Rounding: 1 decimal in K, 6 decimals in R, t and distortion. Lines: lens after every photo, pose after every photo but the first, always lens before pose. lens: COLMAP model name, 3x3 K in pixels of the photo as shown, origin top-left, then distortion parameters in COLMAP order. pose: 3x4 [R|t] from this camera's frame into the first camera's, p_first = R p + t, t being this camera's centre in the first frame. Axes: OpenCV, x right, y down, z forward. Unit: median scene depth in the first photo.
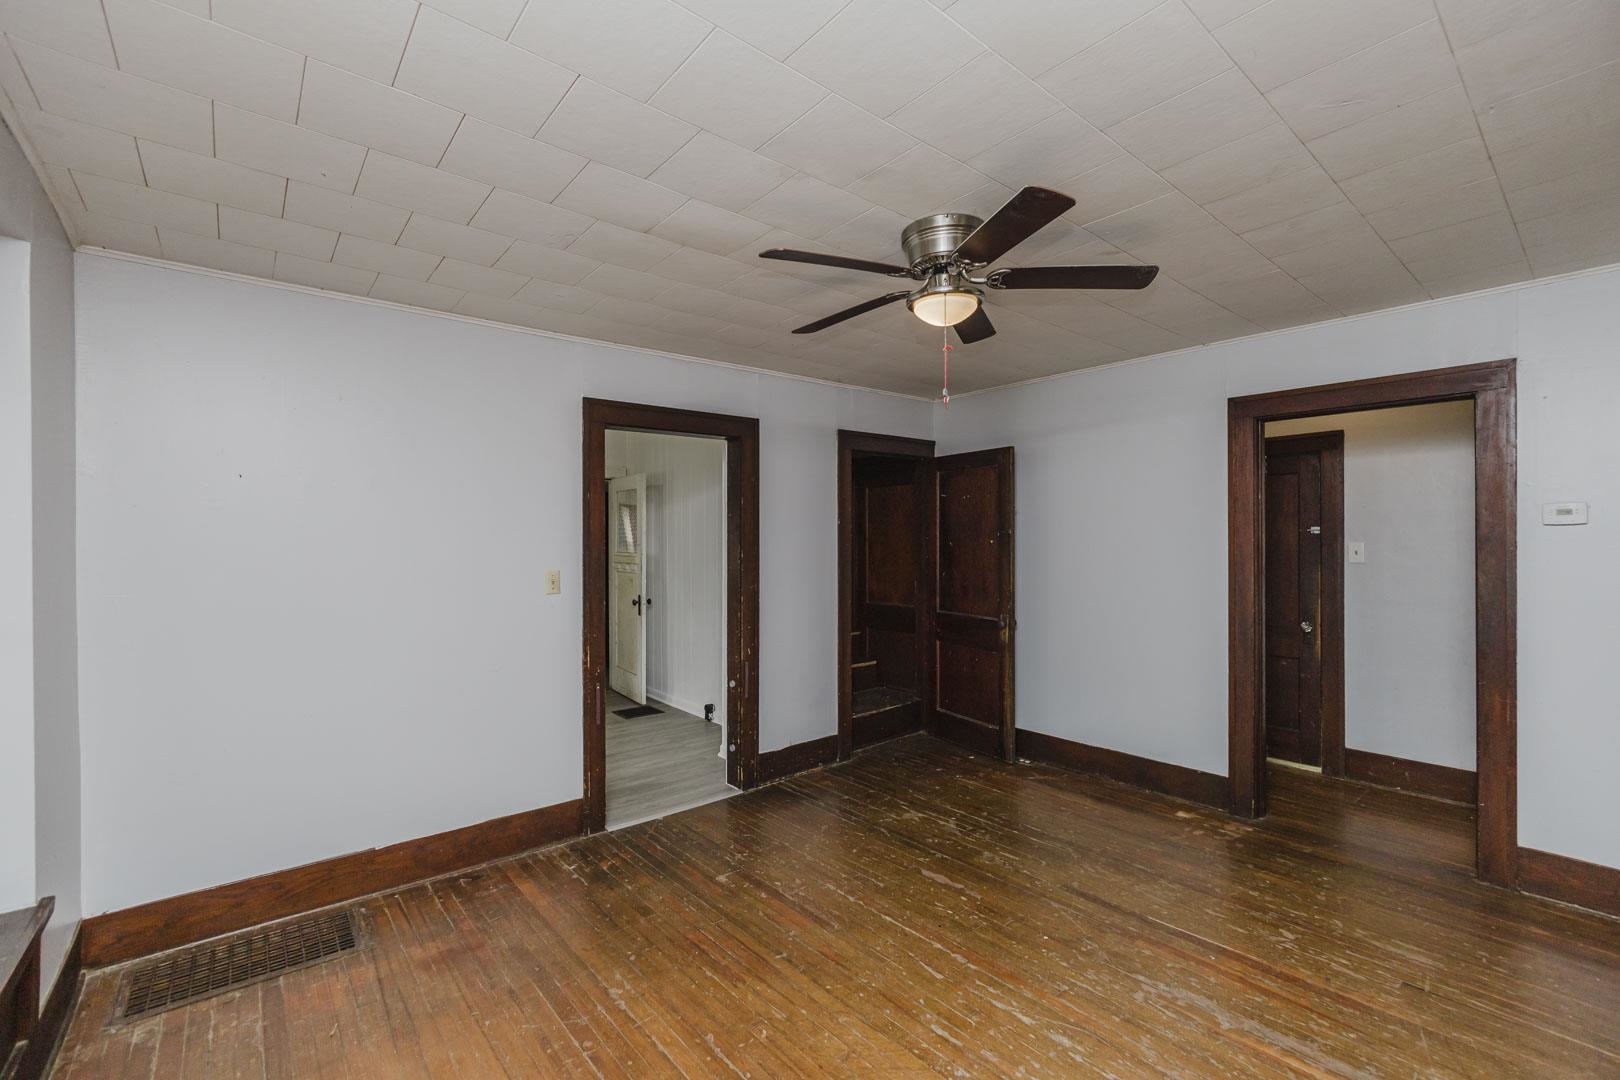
lens RADIAL K [[689.4, 0, 810.0], [0, 689.4, 540.0], [0, 0, 1]] dist [-0.000808, -0.000080]
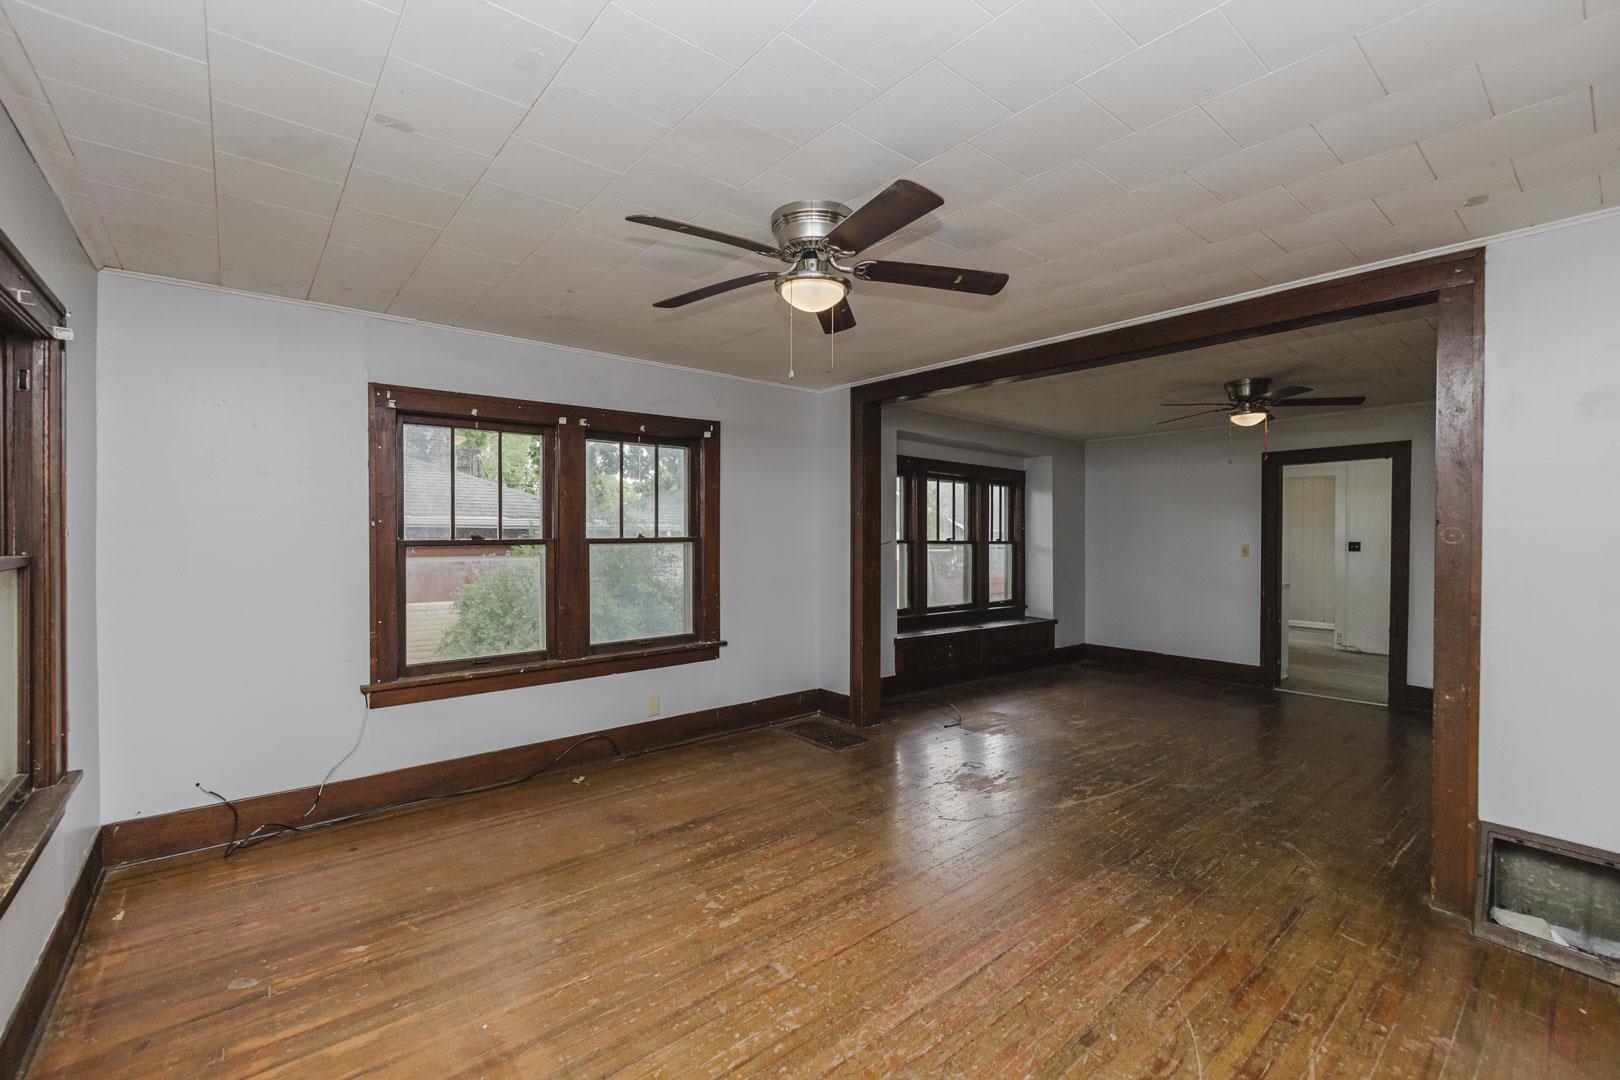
lens RADIAL K [[689.4, 0, 810.0], [0, 689.4, 540.0], [0, 0, 1]] dist [-0.000808, -0.000080]
pose [[-0.001269, 0.013289, -0.999911, 1.664669], [-0.002378, 0.999909, 0.013292, 0.008944], [0.999996, 0.002395, -0.001237, -0.238843]]
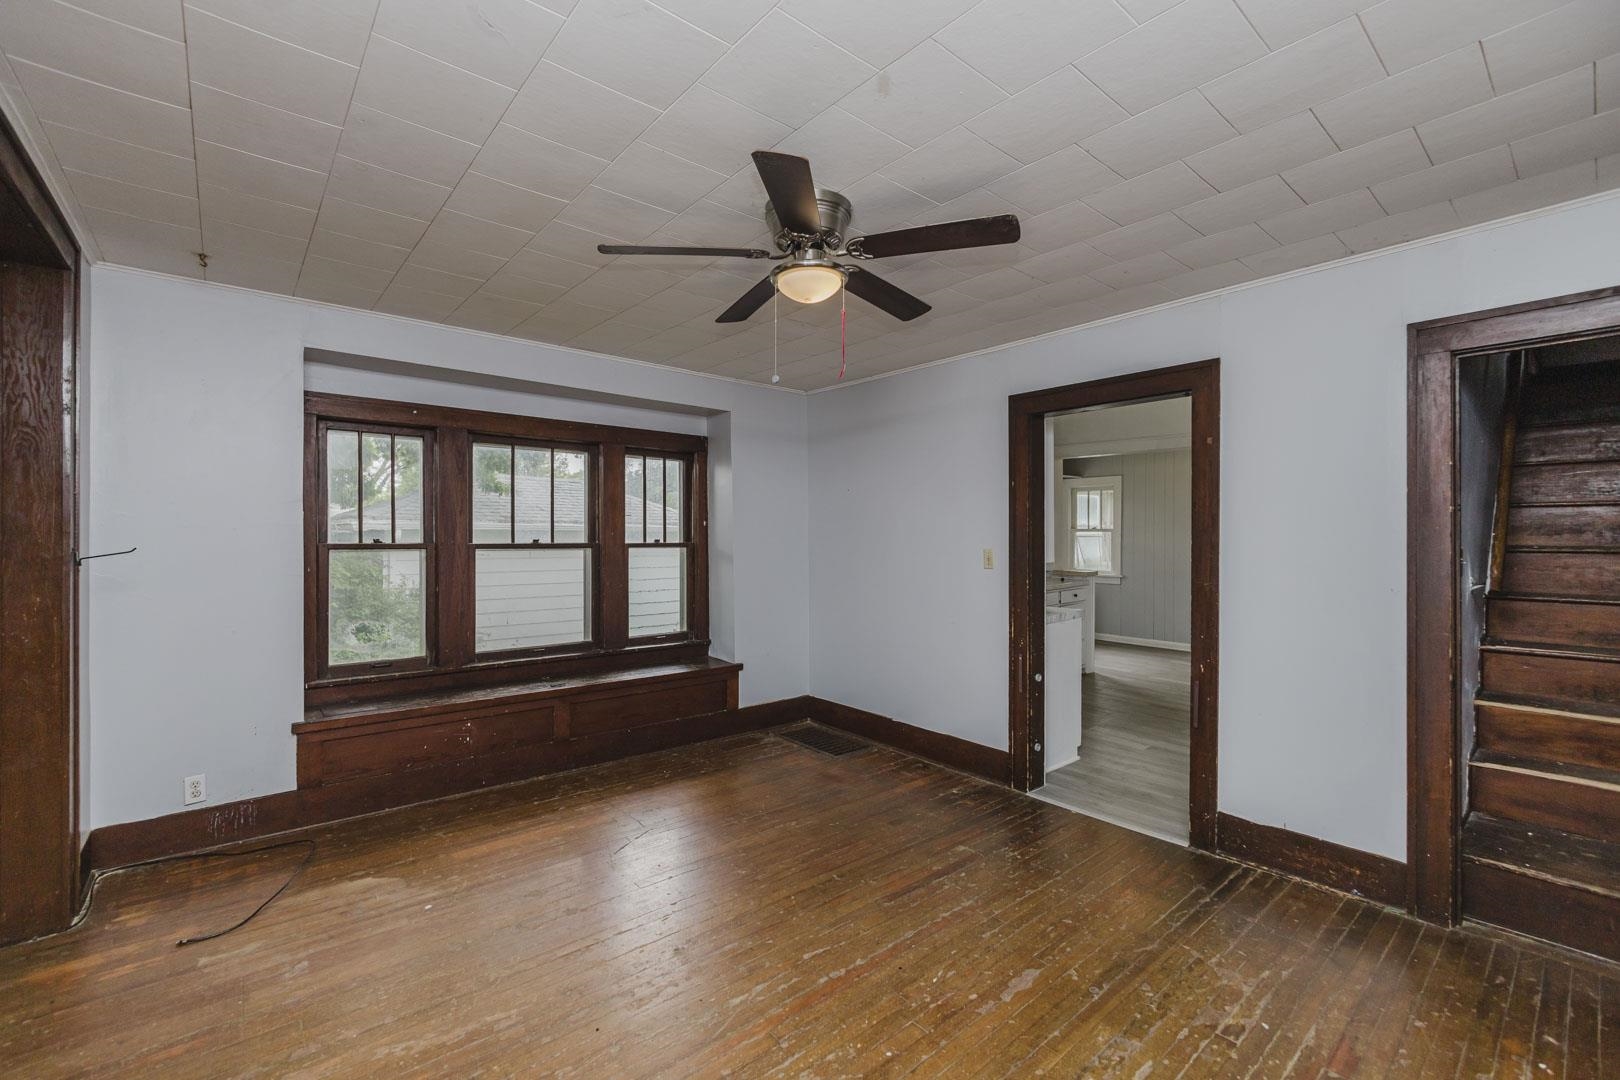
lens RADIAL K [[689.4, 0, 810.0], [0, 689.4, 540.0], [0, 0, 1]] dist [-0.000808, -0.000080]
pose [[0.006987, 0.014600, -0.999869, 0.850669], [0.000431, 0.999893, 0.014603, 0.011248], [0.999975, -0.000533, 0.006980, 0.721960]]
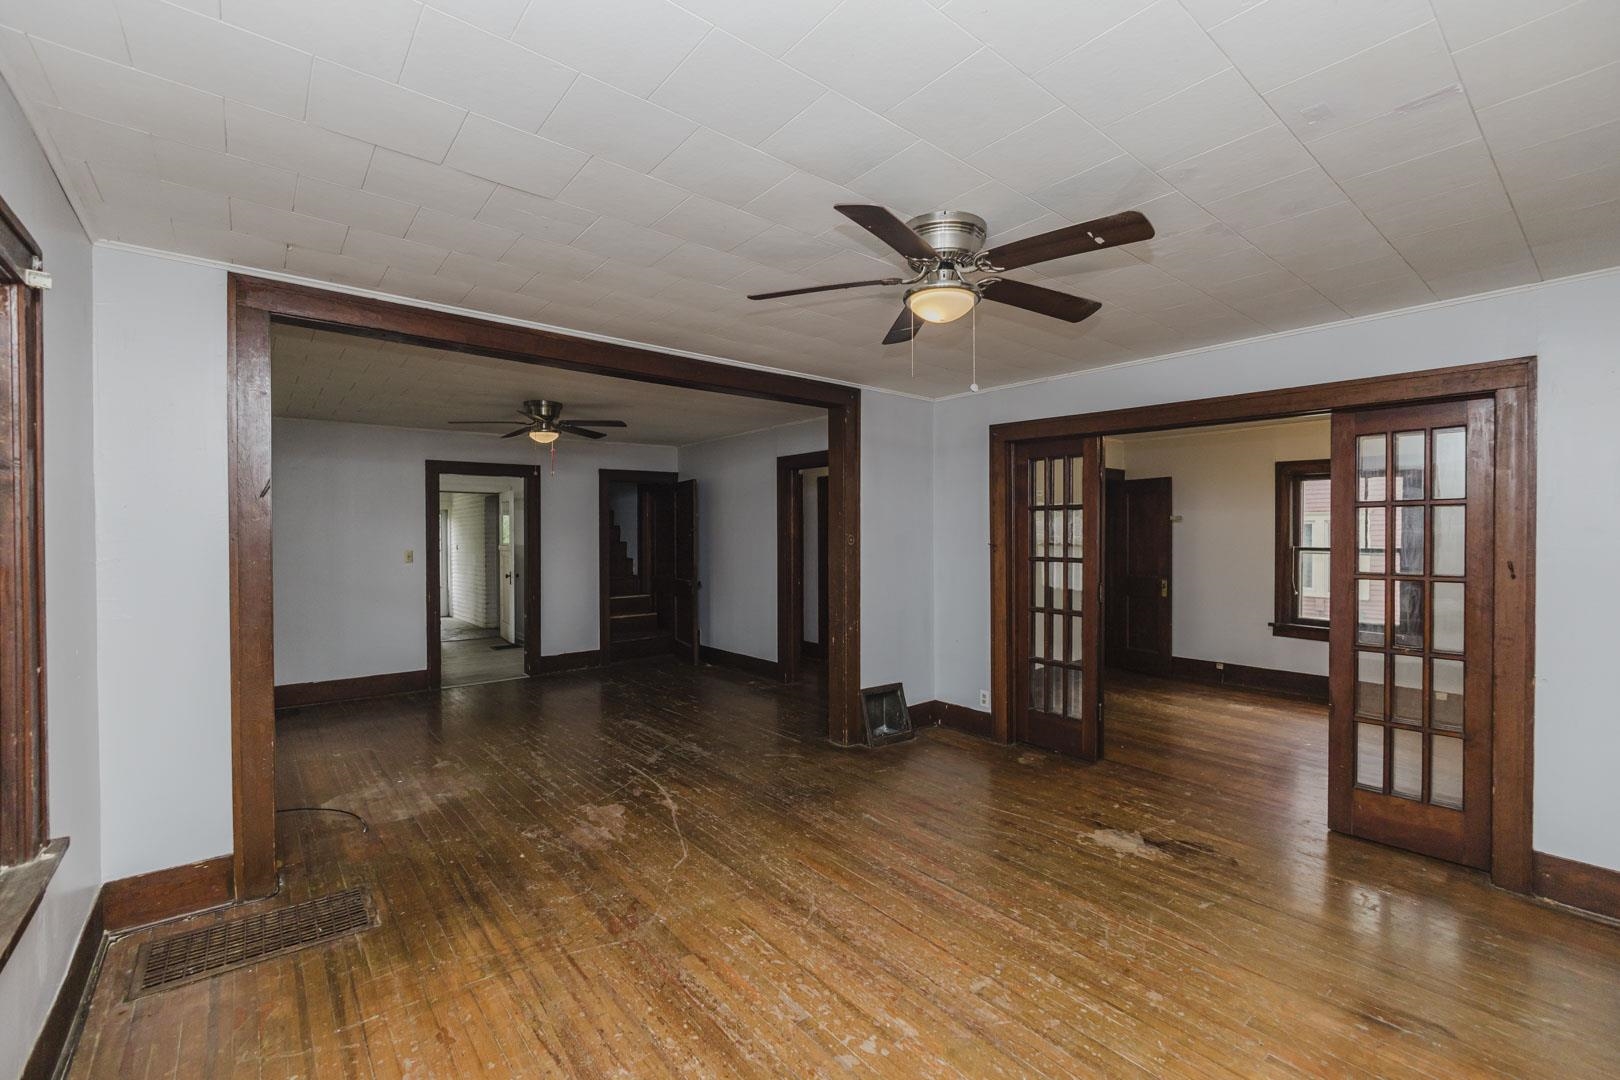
lens RADIAL K [[689.4, 0, 810.0], [0, 689.4, 540.0], [0, 0, 1]] dist [-0.000808, -0.000080]
pose [[0.999944, 0.001357, -0.010484, 0.806552], [-0.001285, 0.999976, 0.006781, 0.001347], [0.010493, -0.006767, 0.999922, -0.961216]]
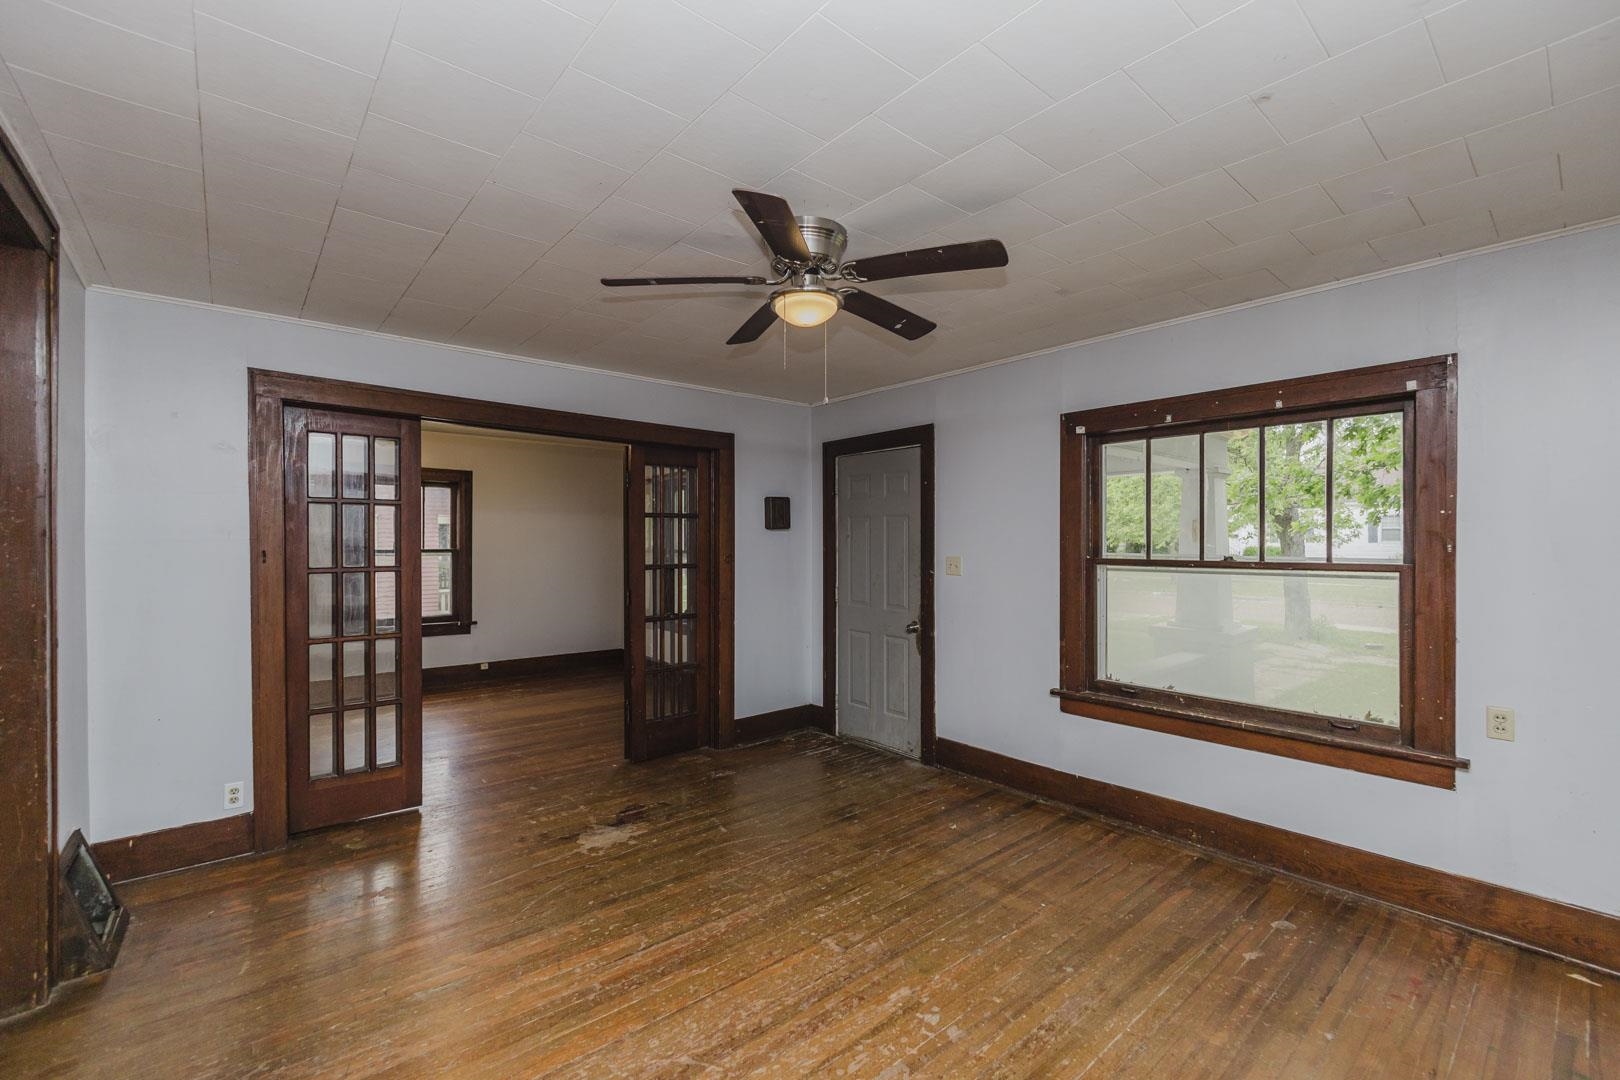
lens RADIAL K [[689.4, 0, 810.0], [0, 689.4, 540.0], [0, 0, 1]] dist [-0.000808, -0.000080]
pose [[-0.010600, -0.003945, 0.999936, 0.209680], [0.000560, 0.999992, 0.003951, 0.001552], [-0.999944, 0.000602, -0.010598, -0.234077]]
